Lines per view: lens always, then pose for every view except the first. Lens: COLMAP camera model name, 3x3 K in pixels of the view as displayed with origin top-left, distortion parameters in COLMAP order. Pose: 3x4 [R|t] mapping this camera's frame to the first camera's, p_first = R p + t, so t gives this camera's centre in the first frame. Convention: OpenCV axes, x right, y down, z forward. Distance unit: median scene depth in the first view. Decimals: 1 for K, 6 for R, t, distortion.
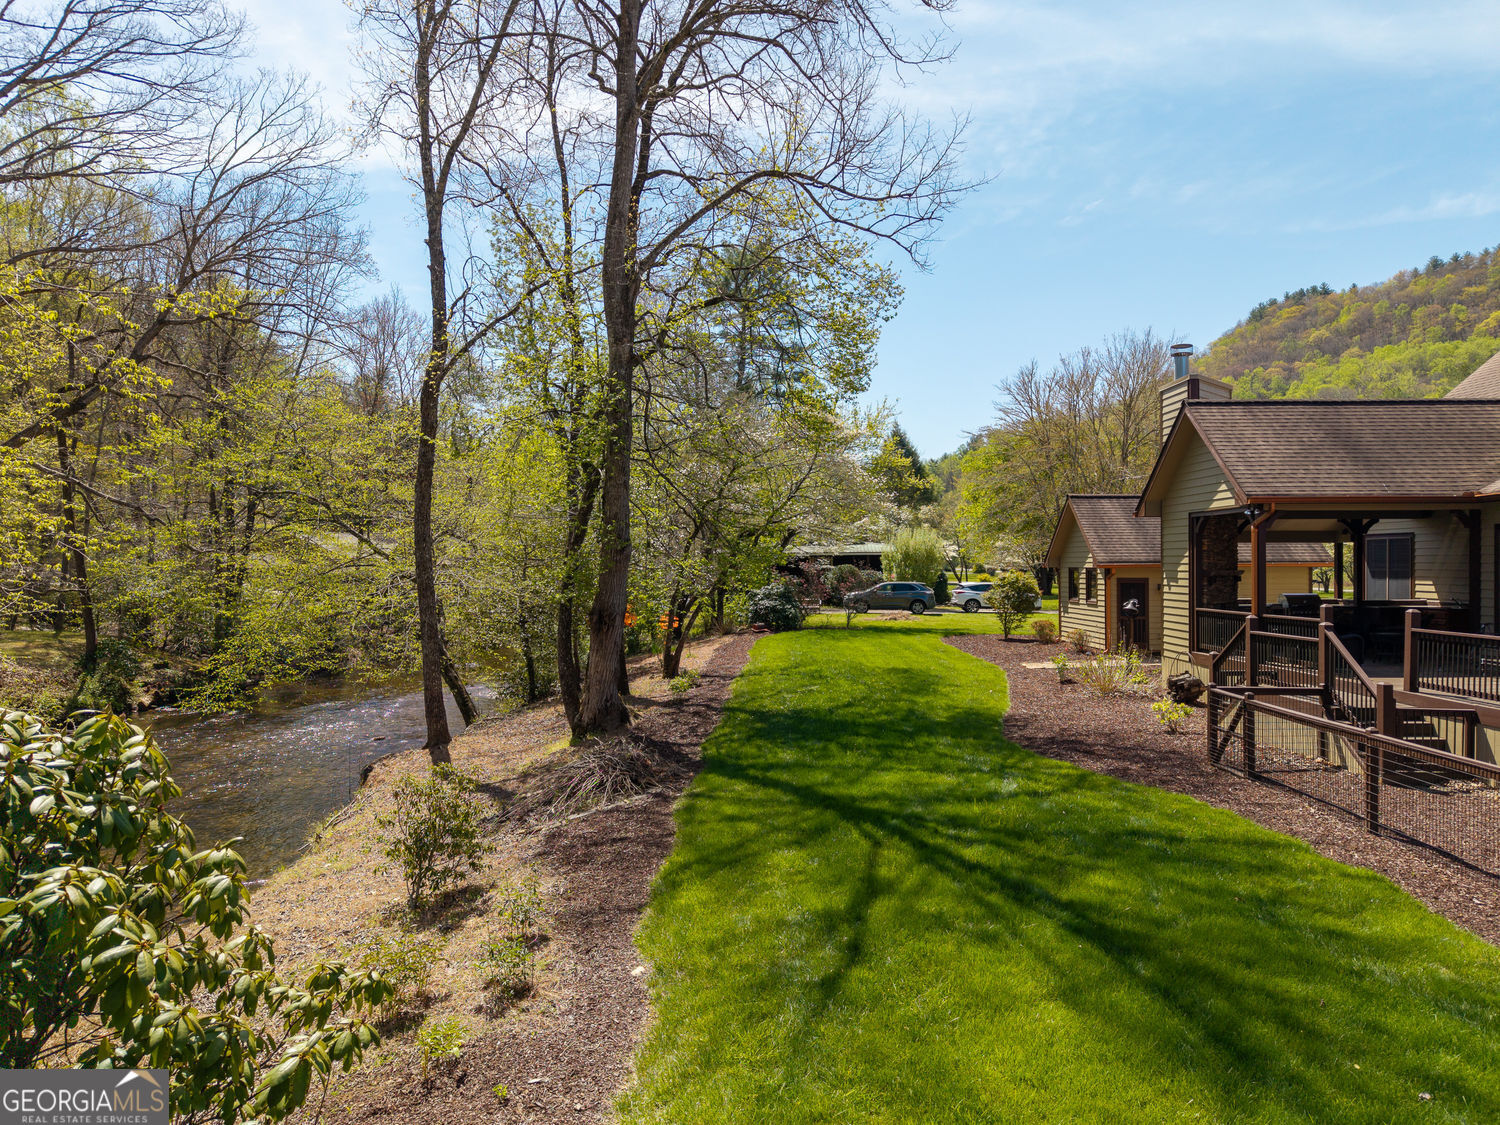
lens RADIAL K [[1055.9, 0, 750.0], [0, 1055.9, 562.5], [0, 0, 1]] dist [0.009804, -0.001451]
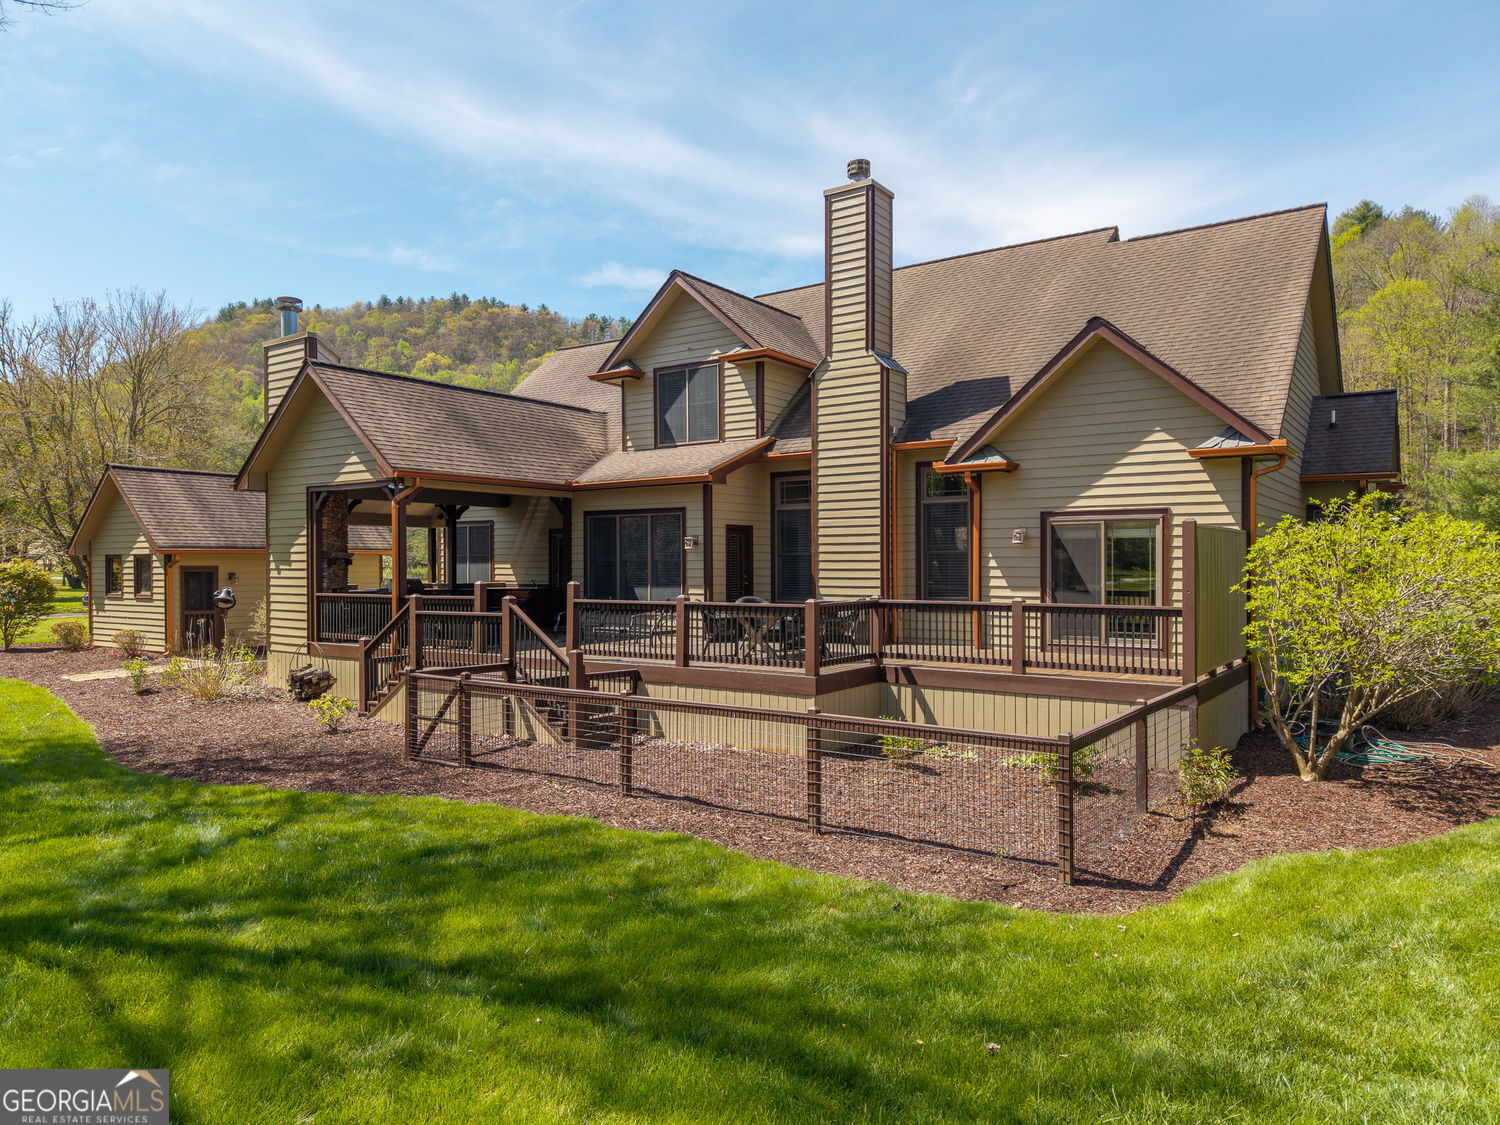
lens RADIAL K [[1013.5, 0, 750.0], [0, 1013.5, 562.5], [0, 0, 1]] dist [0.006407, -0.003637]
pose [[0.570410, 0.004130, 0.821350, -0.074213], [0.003842, 0.999963, -0.007697, 0.025022], [-0.821351, 0.007546, 0.570373, 0.207730]]
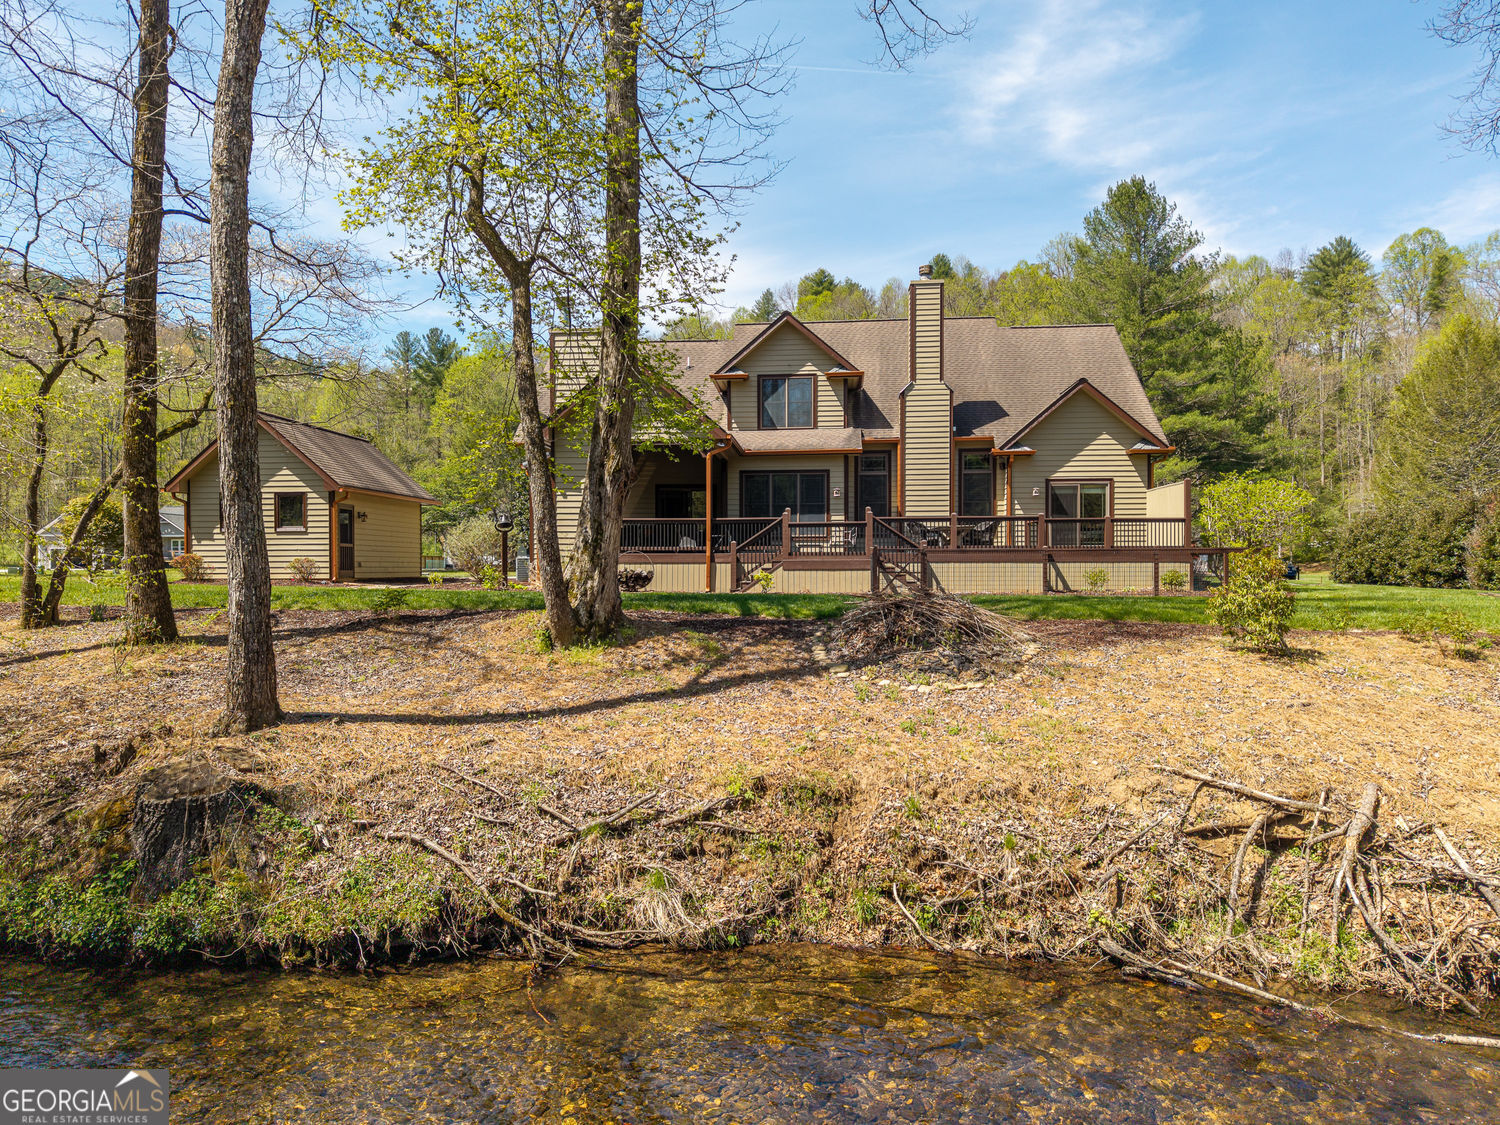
lens RADIAL K [[1055.9, 0, 750.0], [0, 1055.9, 562.5], [0, 0, 1]] dist [0.009804, -0.001451]
pose [[0.073956, 0.018821, 0.997084, -0.749521], [0.006774, 0.999789, -0.019374, 0.115005], [-0.997238, 0.008187, 0.073813, 0.715206]]
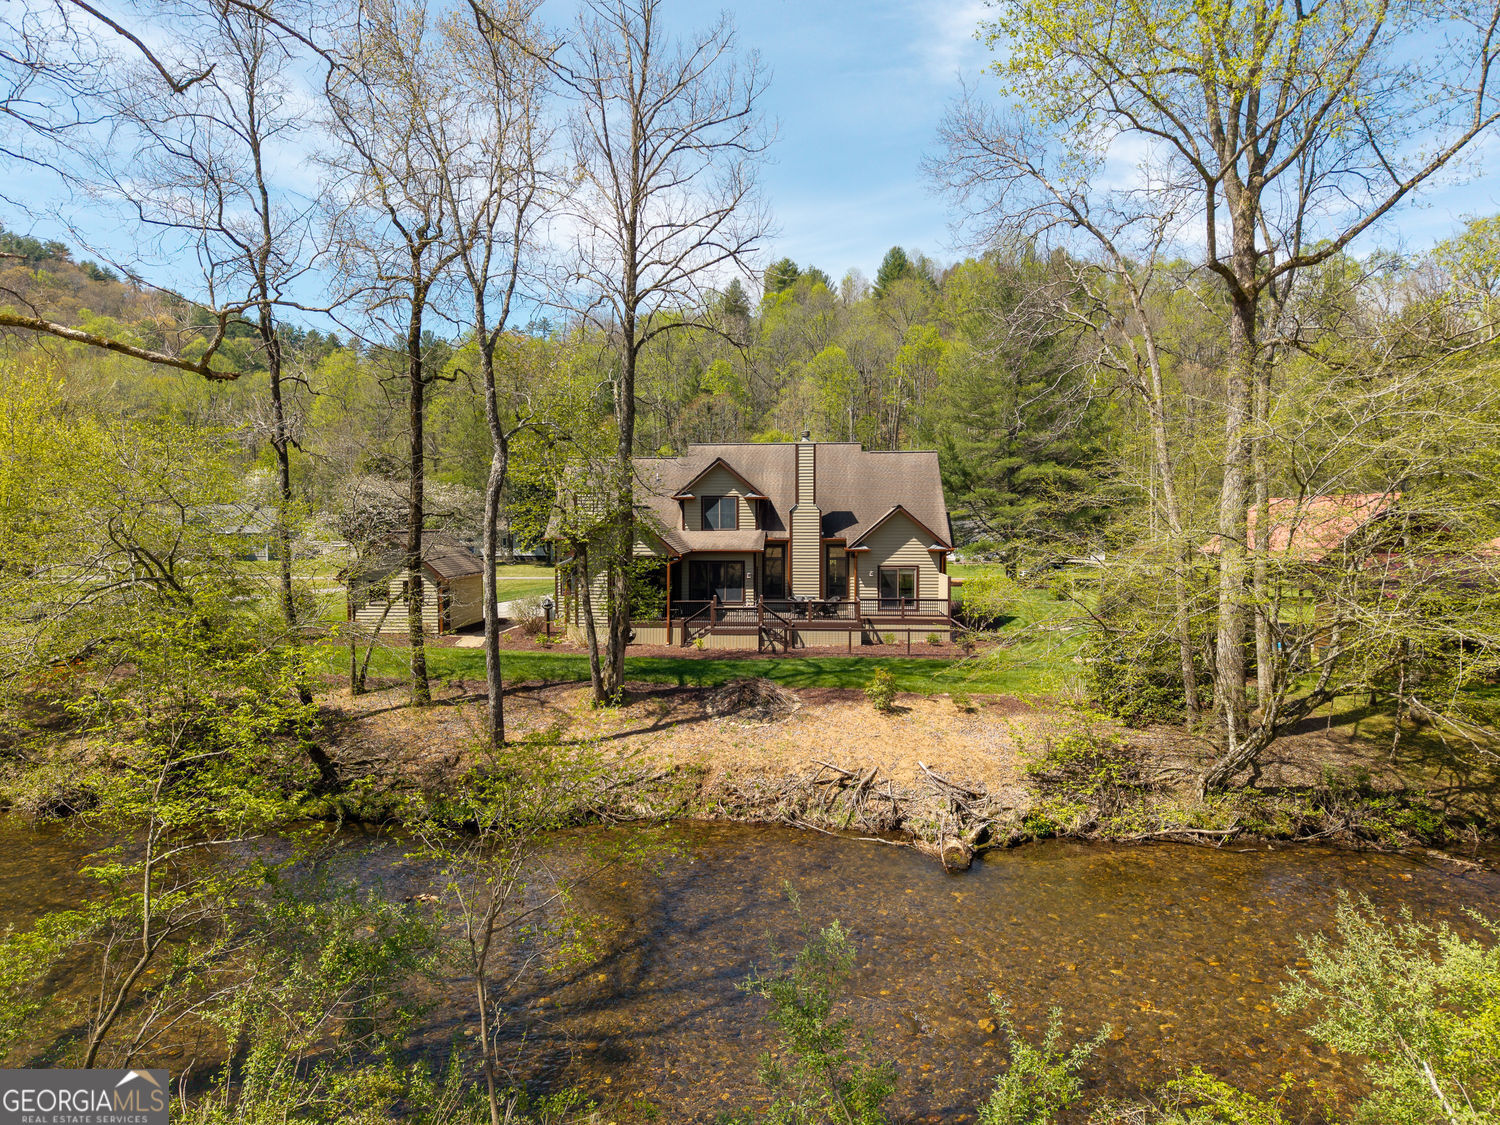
lens RADIAL K [[1061.7, 0, 750.0], [0, 1061.7, 562.5], [0, 0, 1]] dist [0.081391, -0.000247]
pose [[0.051218, -0.026350, 0.998340, -1.577420], [0.008892, 0.999624, 0.025927, -0.079789], [-0.998648, 0.007549, 0.051433, 0.589509]]
